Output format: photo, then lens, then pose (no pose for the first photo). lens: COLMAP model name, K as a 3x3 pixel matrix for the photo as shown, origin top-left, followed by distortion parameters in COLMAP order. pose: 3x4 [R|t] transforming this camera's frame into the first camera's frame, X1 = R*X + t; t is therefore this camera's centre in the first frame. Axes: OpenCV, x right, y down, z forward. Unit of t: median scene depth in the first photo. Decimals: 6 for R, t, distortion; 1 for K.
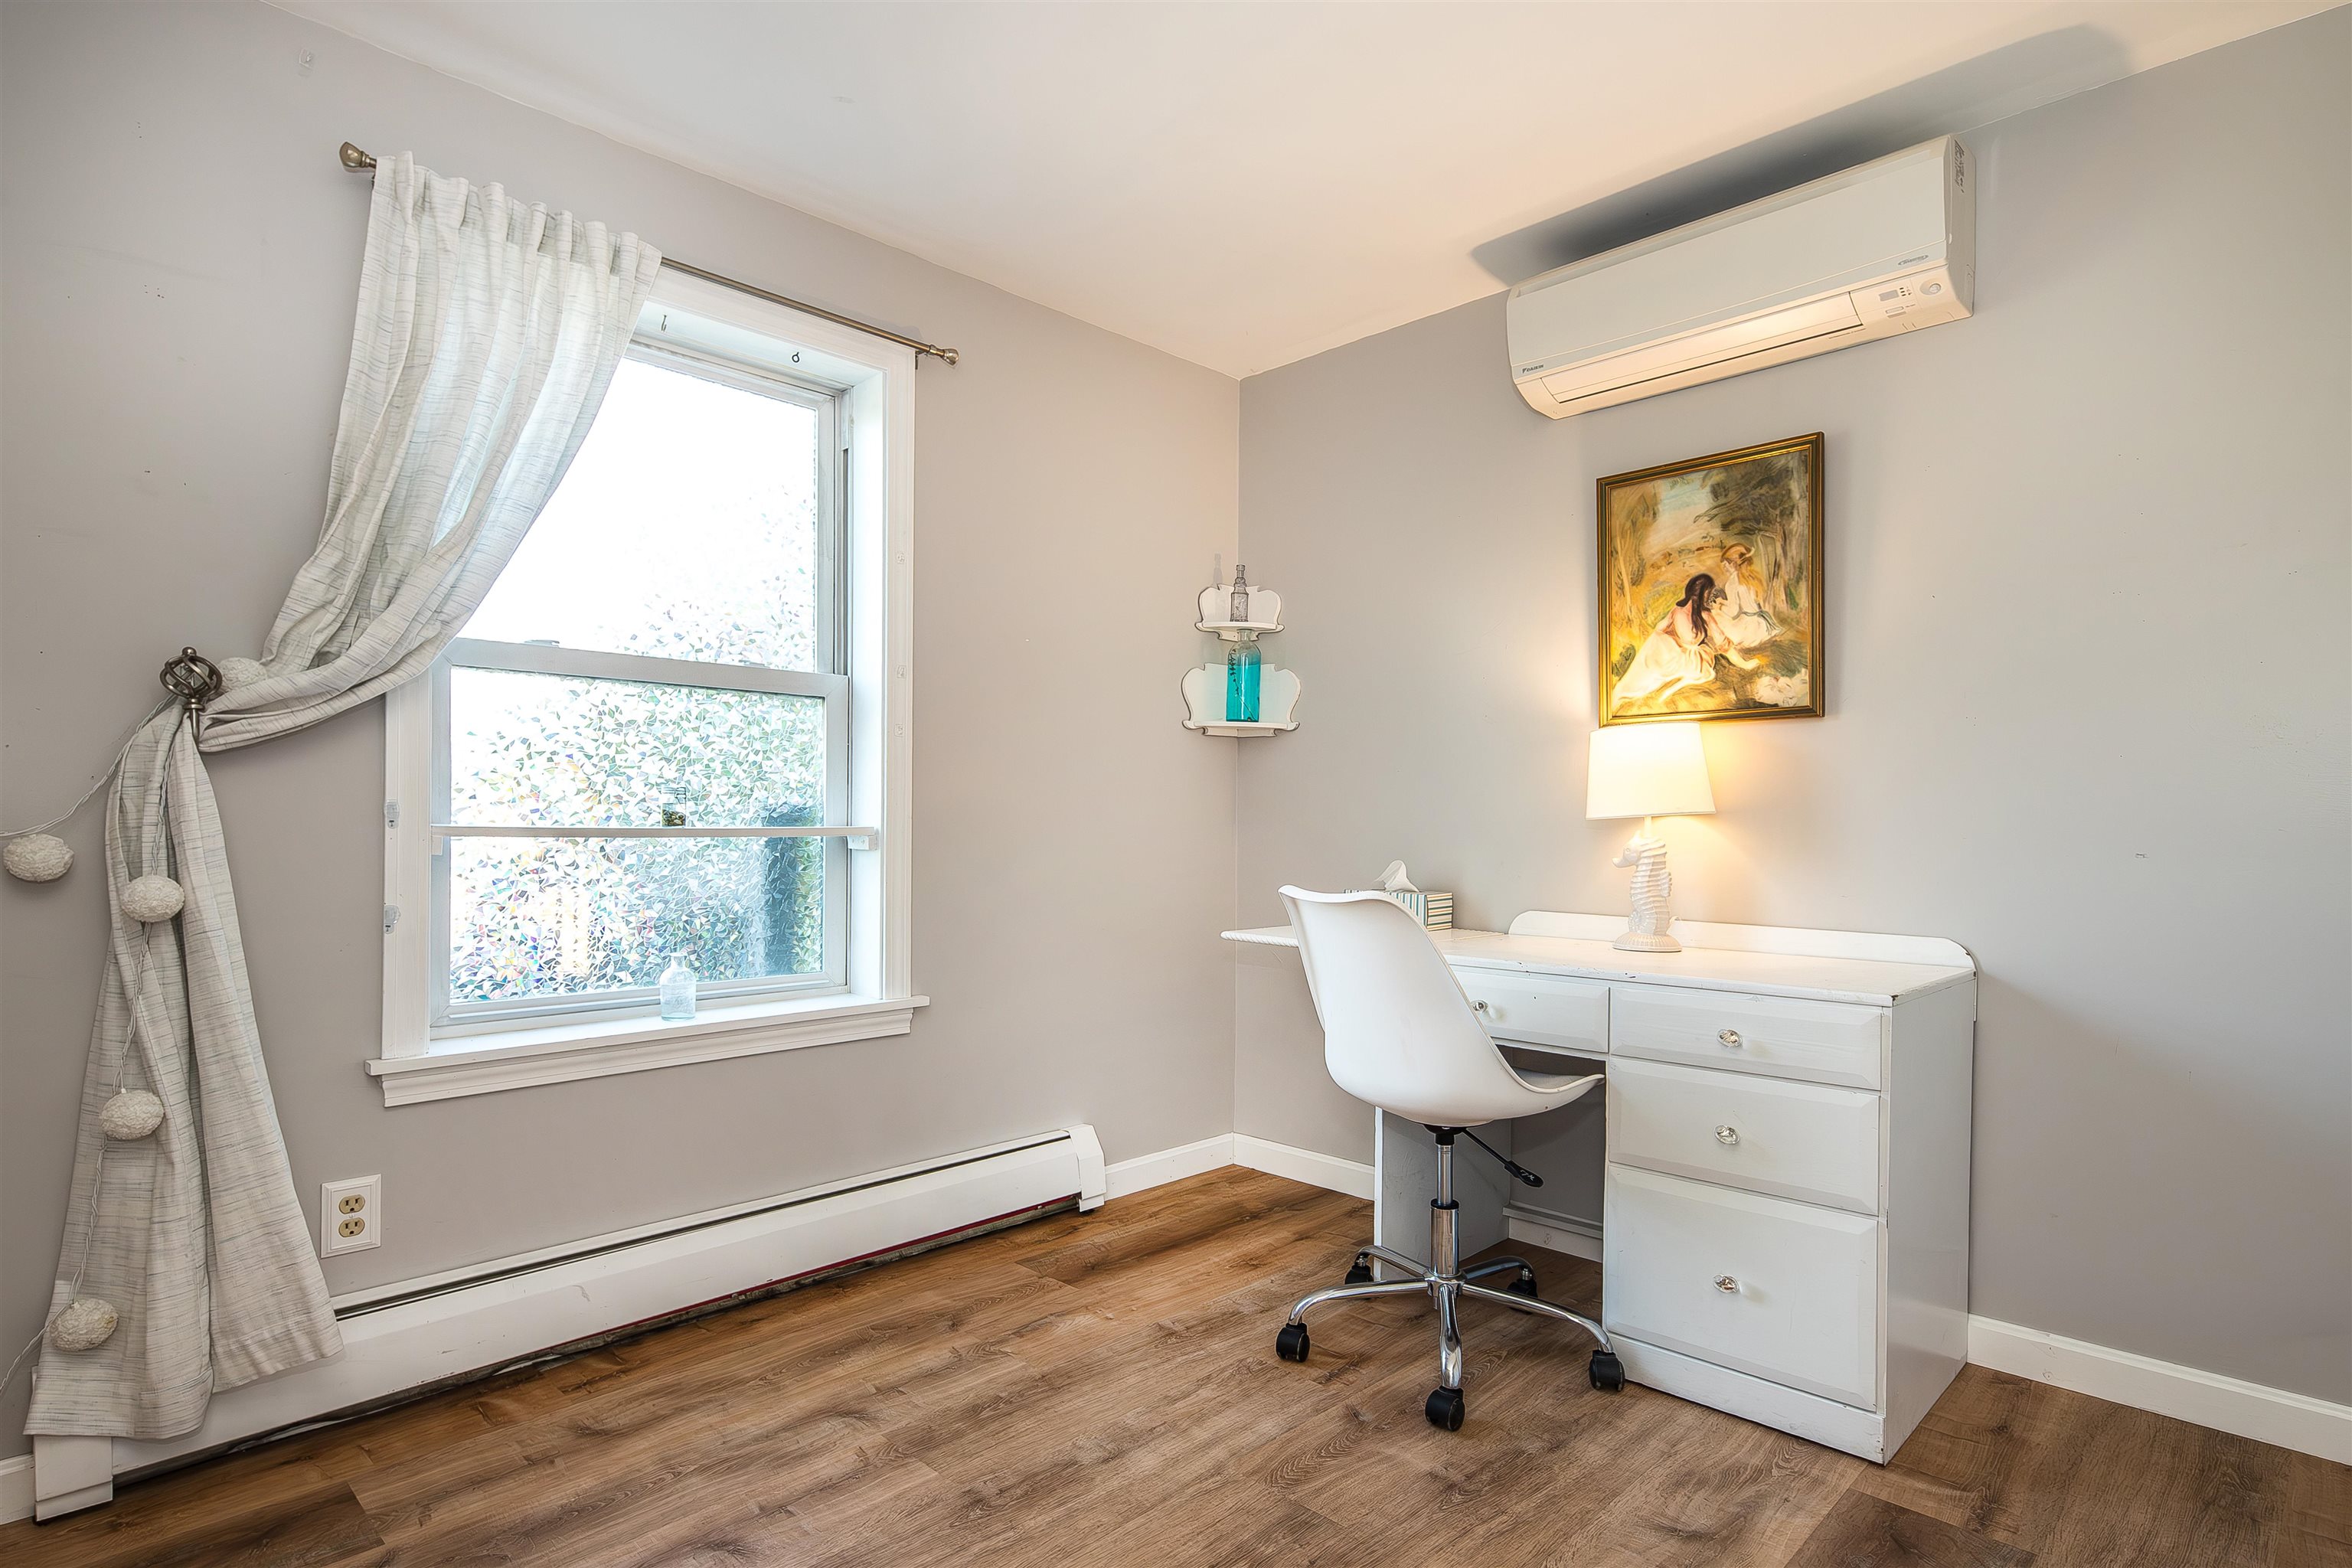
lens RADIAL K [[1200.4, 0, 1176.3], [0, 1200.4, 825.1], [0, 0, 1]] dist [0.014861, -0.000201]
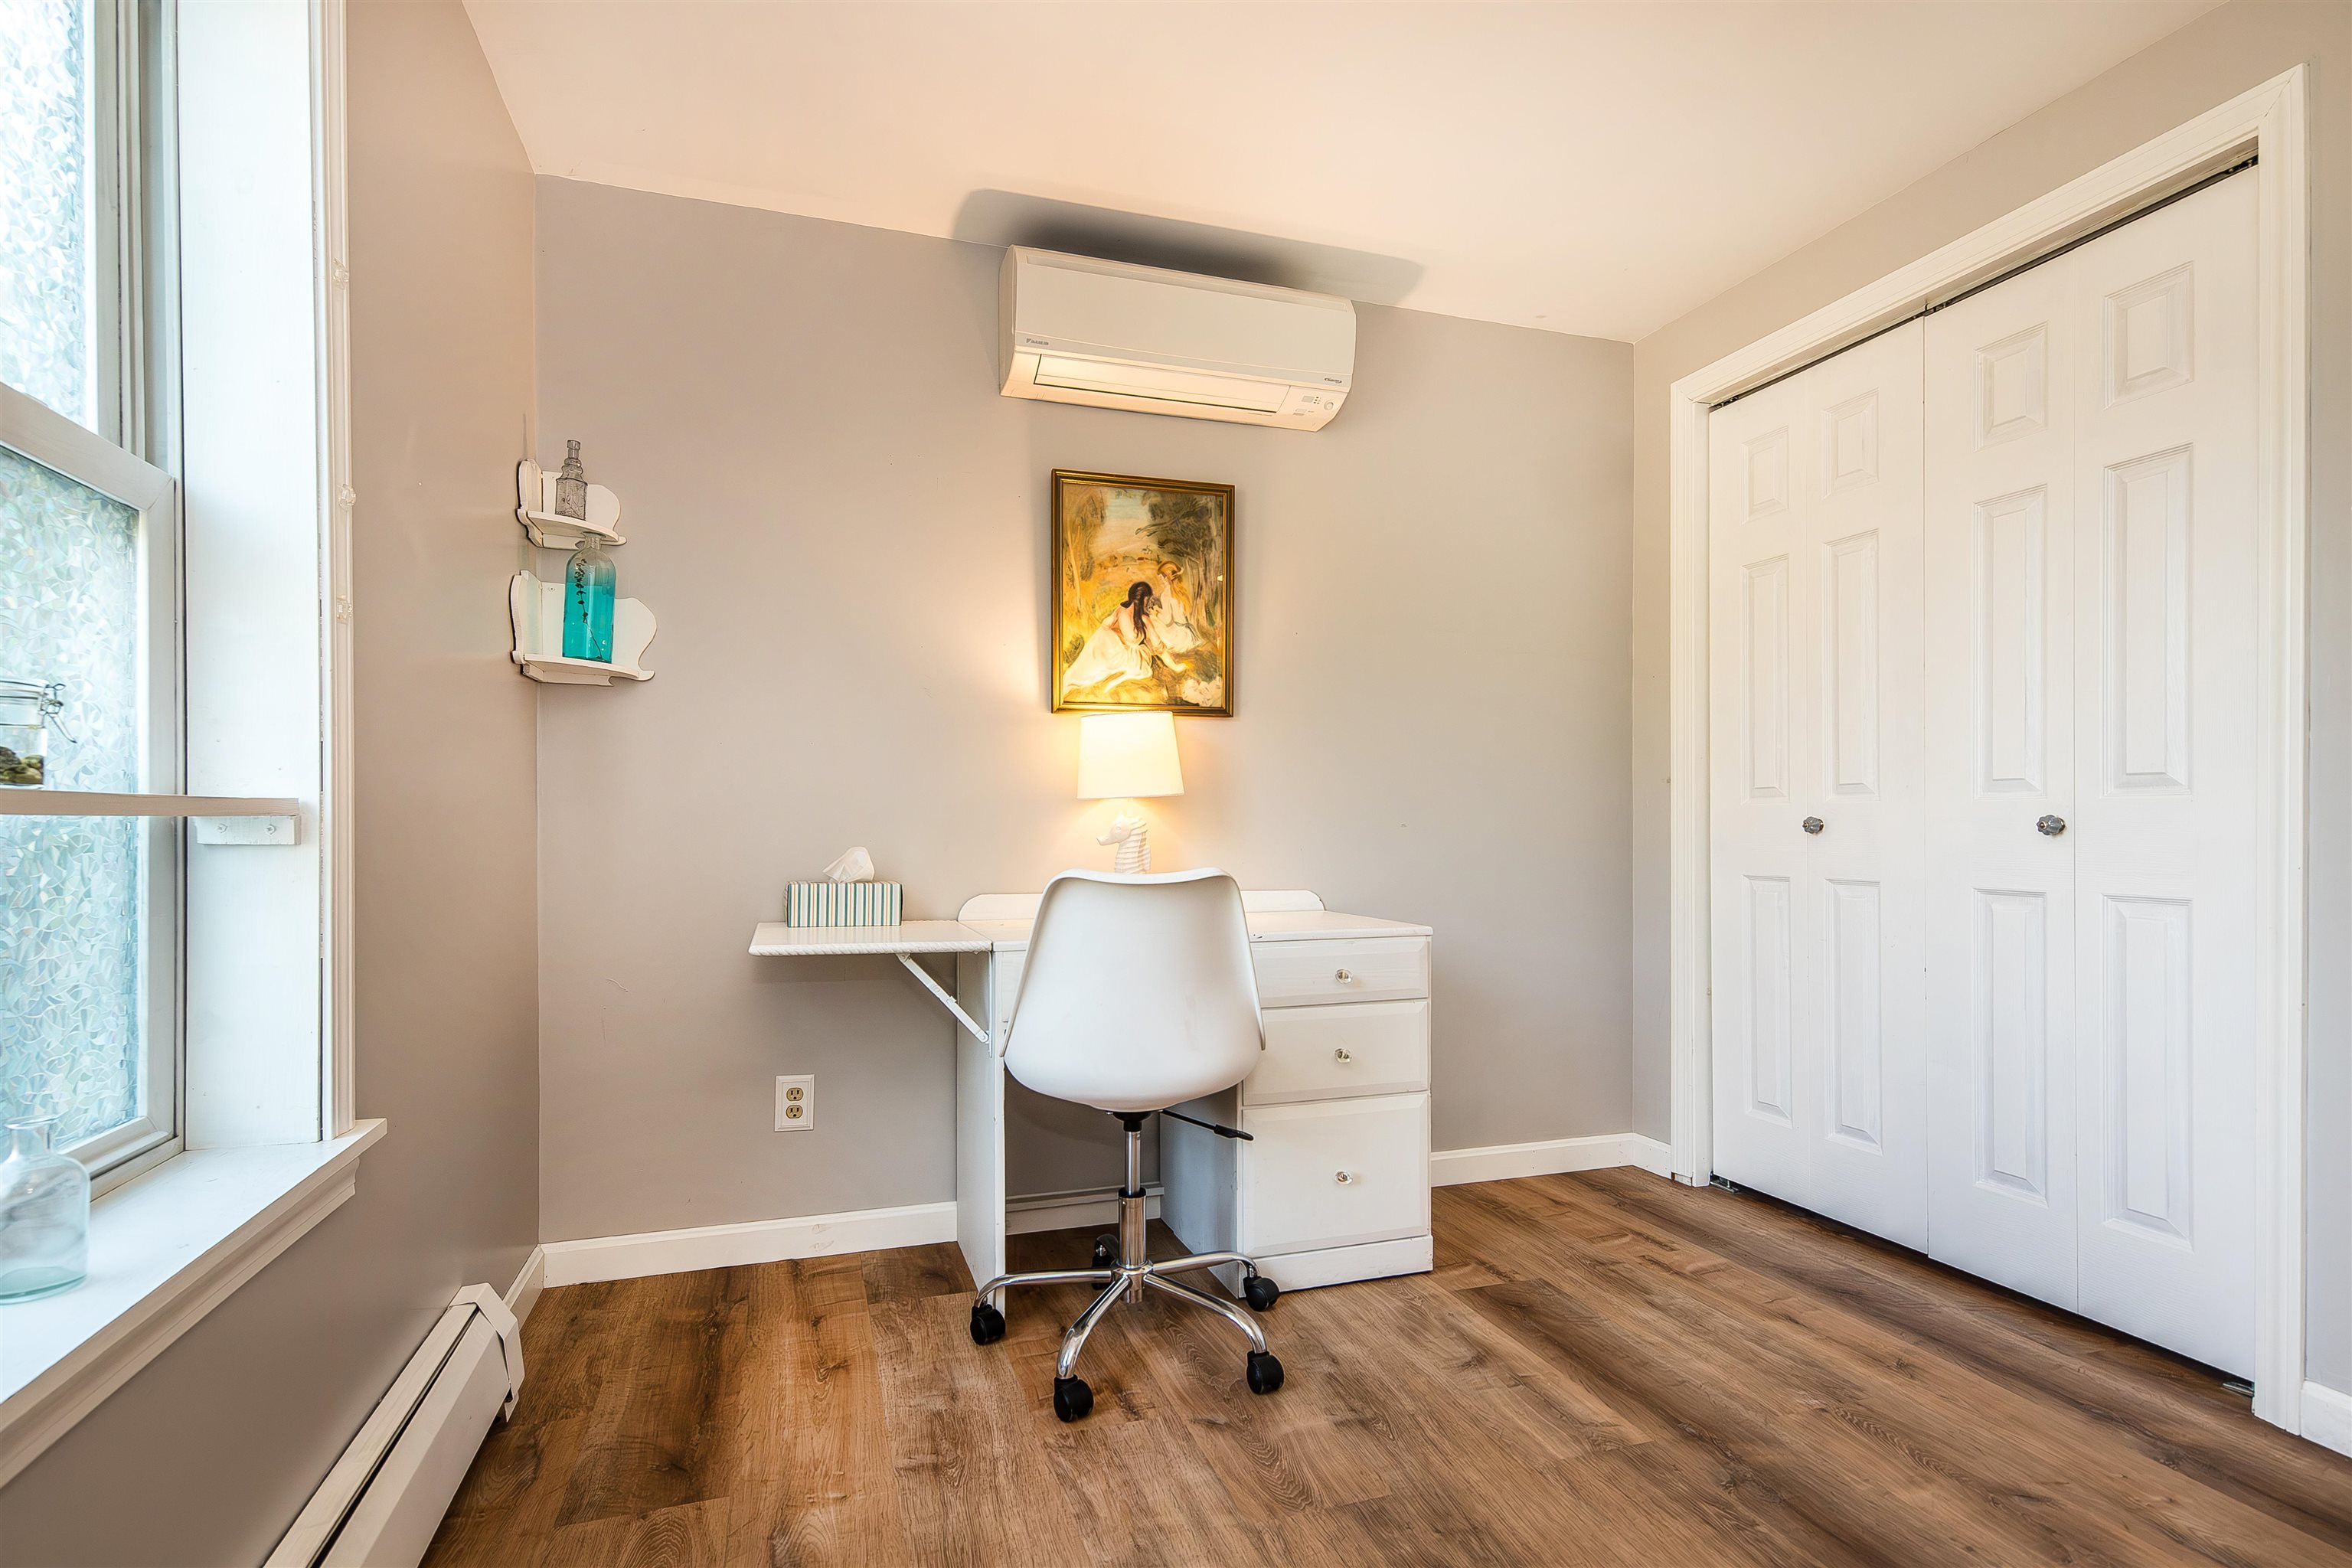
lens RADIAL K [[1200.4, 0, 1176.3], [0, 1200.4, 825.1], [0, 0, 1]] dist [0.014861, -0.000201]
pose [[0.454664, -0.006390, 0.890640, -0.554193], [0.006299, 0.999972, 0.003958, 0.014203], [-0.890641, 0.003811, 0.454692, 0.470448]]
